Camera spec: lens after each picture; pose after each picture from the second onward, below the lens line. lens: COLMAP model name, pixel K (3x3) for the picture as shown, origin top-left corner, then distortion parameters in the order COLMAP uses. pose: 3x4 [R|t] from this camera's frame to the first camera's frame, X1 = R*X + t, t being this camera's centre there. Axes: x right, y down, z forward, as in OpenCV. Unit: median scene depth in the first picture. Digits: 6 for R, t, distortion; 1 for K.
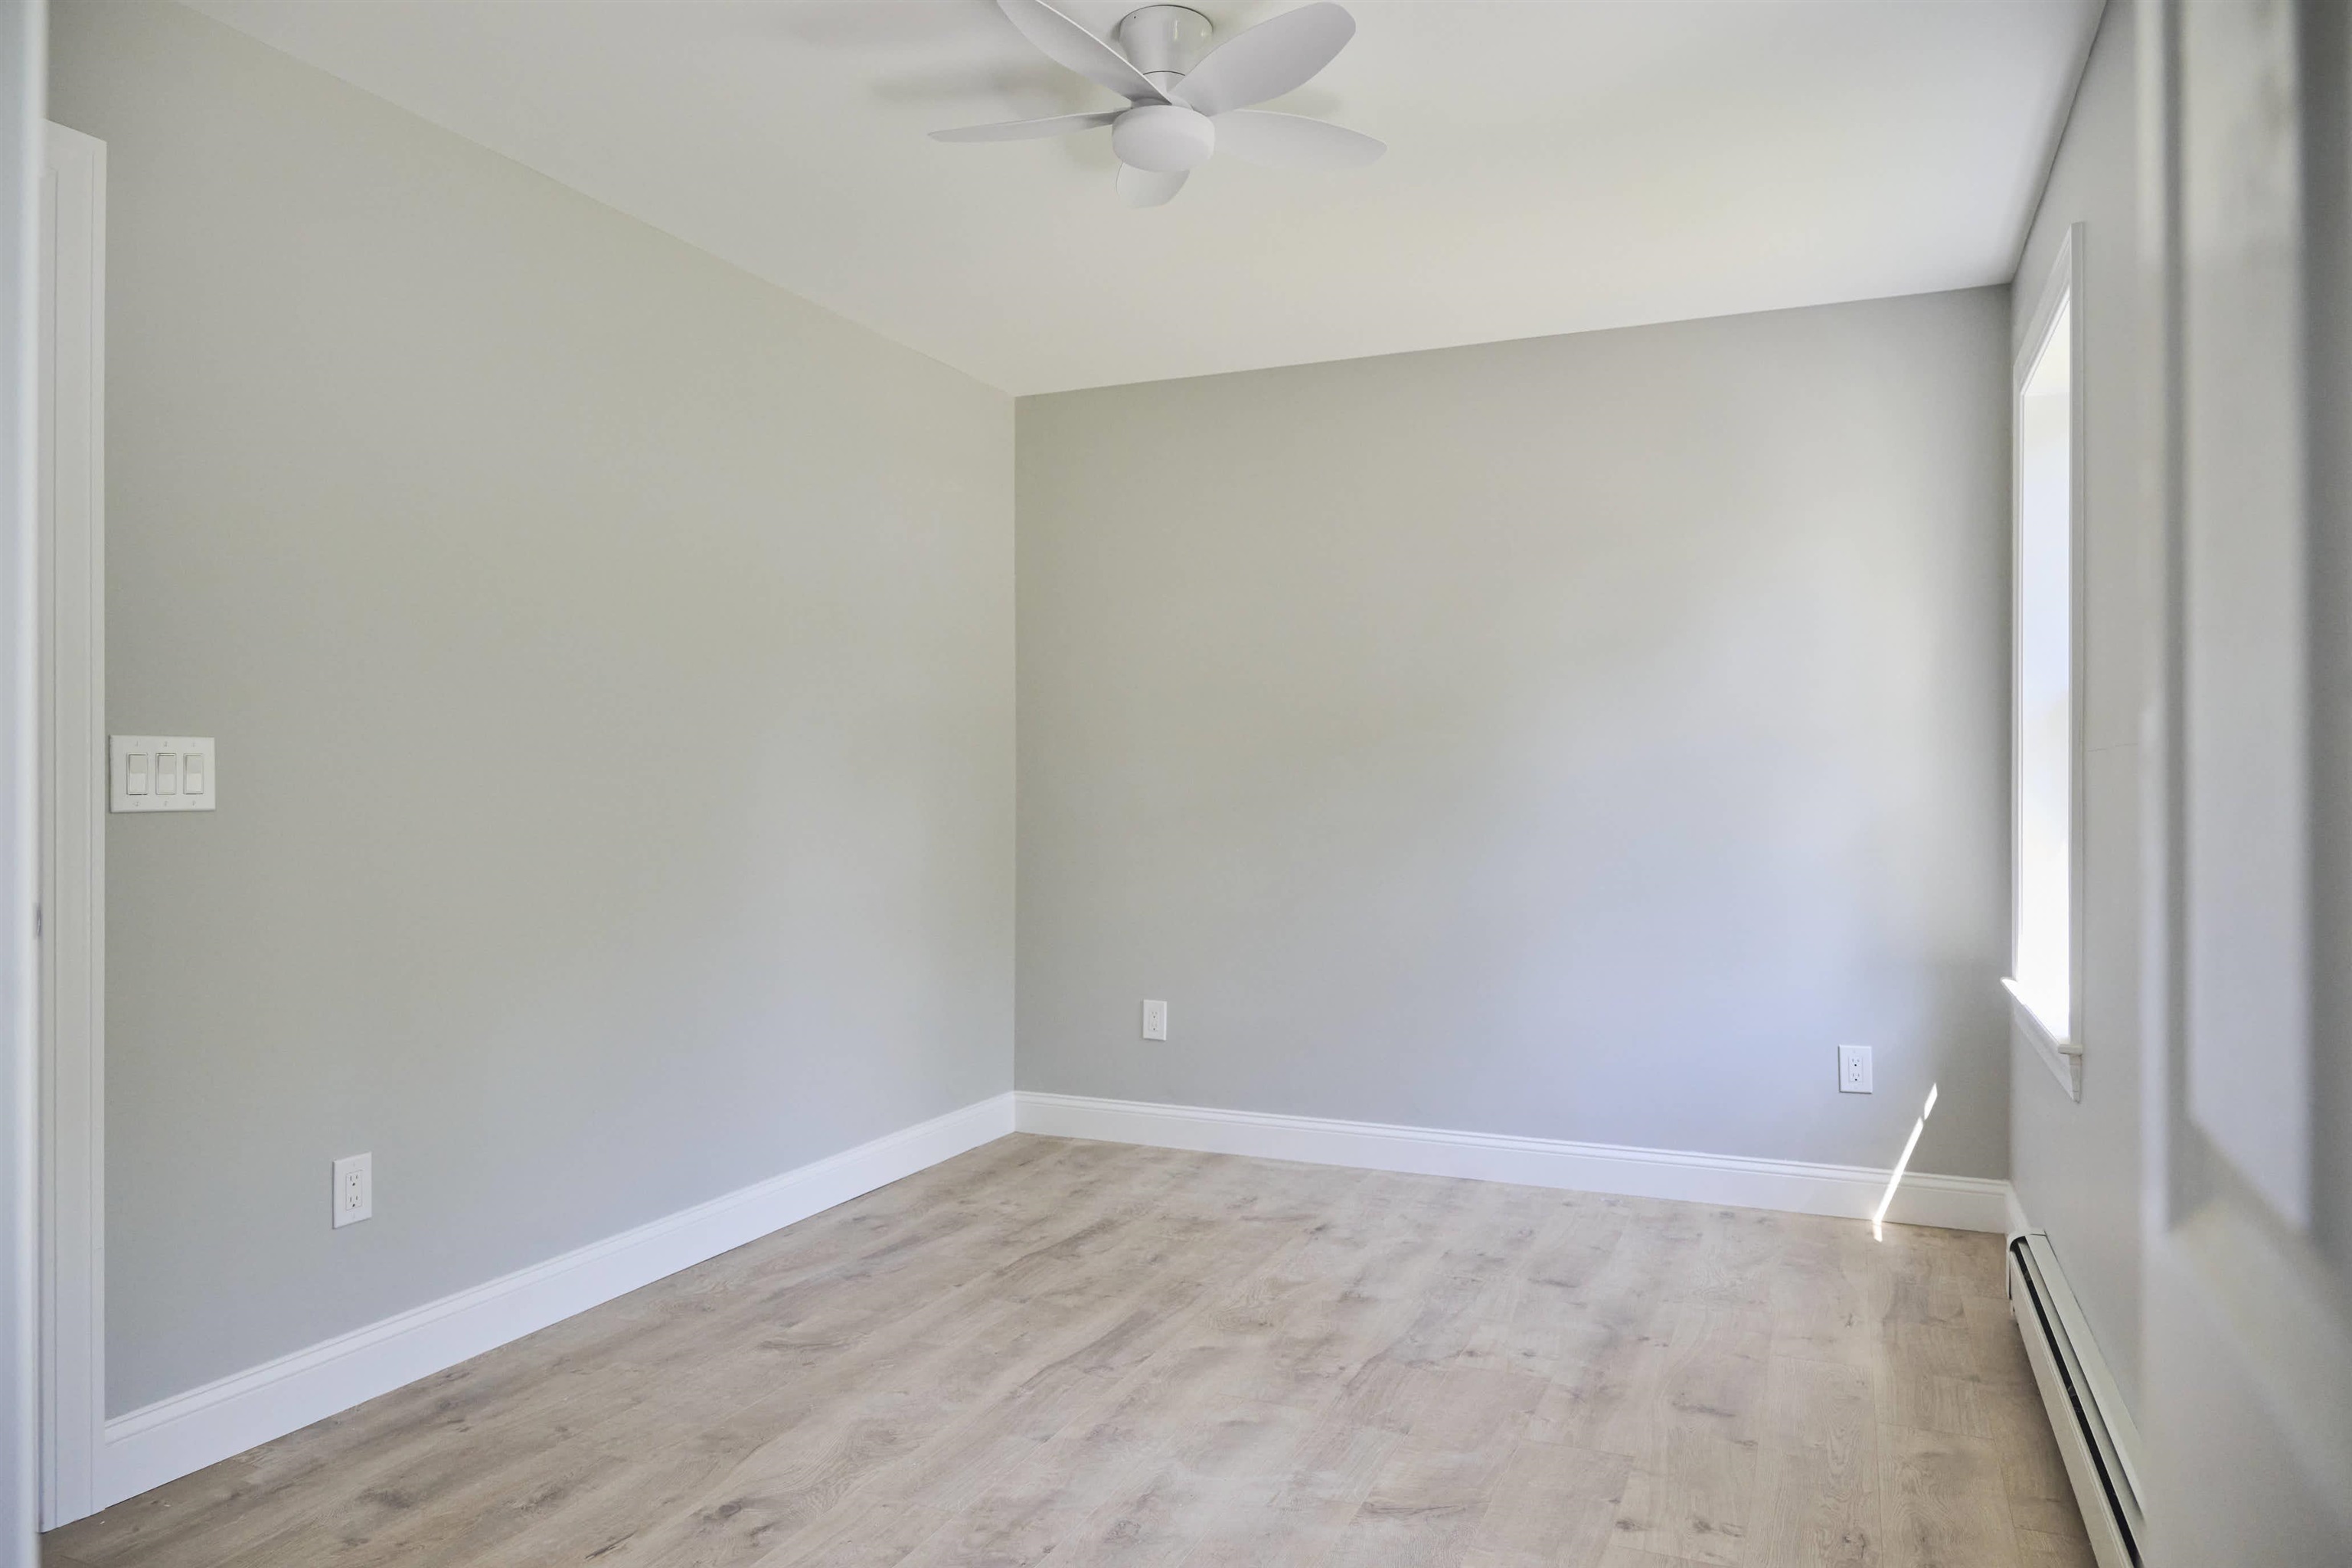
lens RADIAL K [[1560.7, 0, 1155.9], [0, 1560.7, 765.5], [0, 0, 1]] dist [-0.003535, -0.002702]
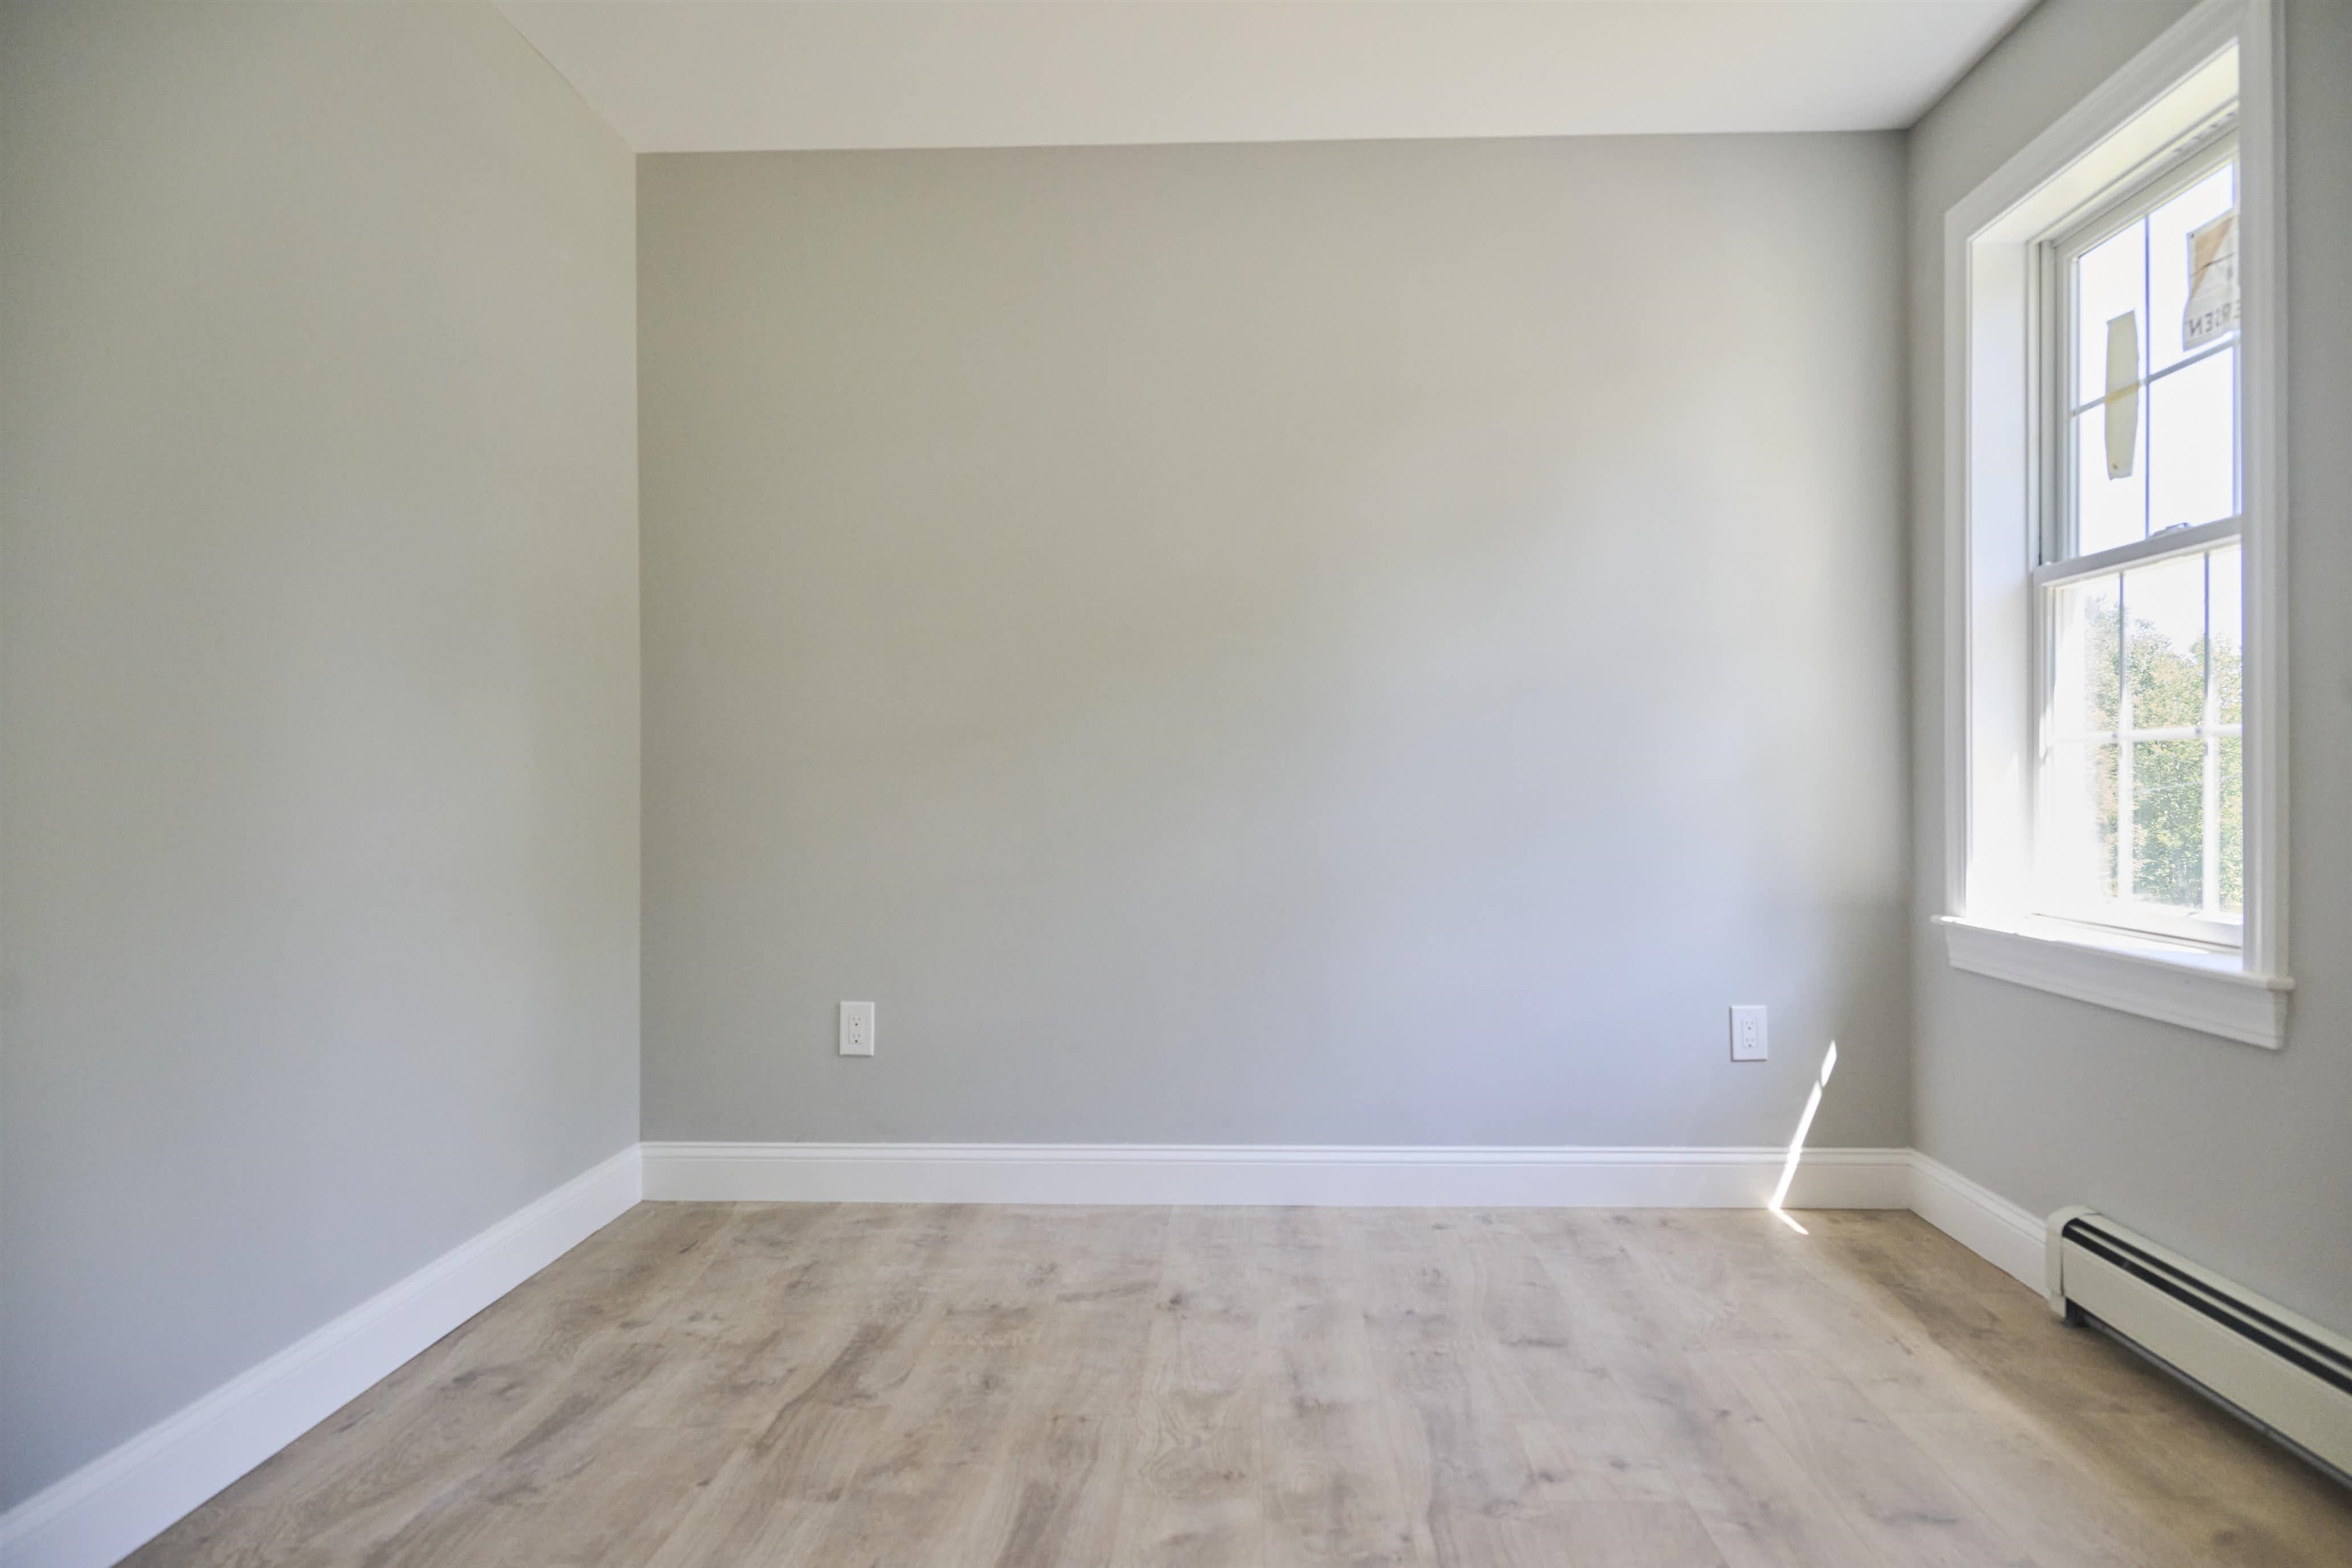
lens RADIAL K [[1560.7, 0, 1193.1], [0, 1560.7, 772.8], [0, 0, 1]] dist [-0.003535, -0.002702]
pose [[0.927183, -0.000784, 0.374609, -0.160344], [-0.001218, 0.999986, 0.005108, 0.050269], [-0.374608, -0.005192, 0.927169, 0.337404]]
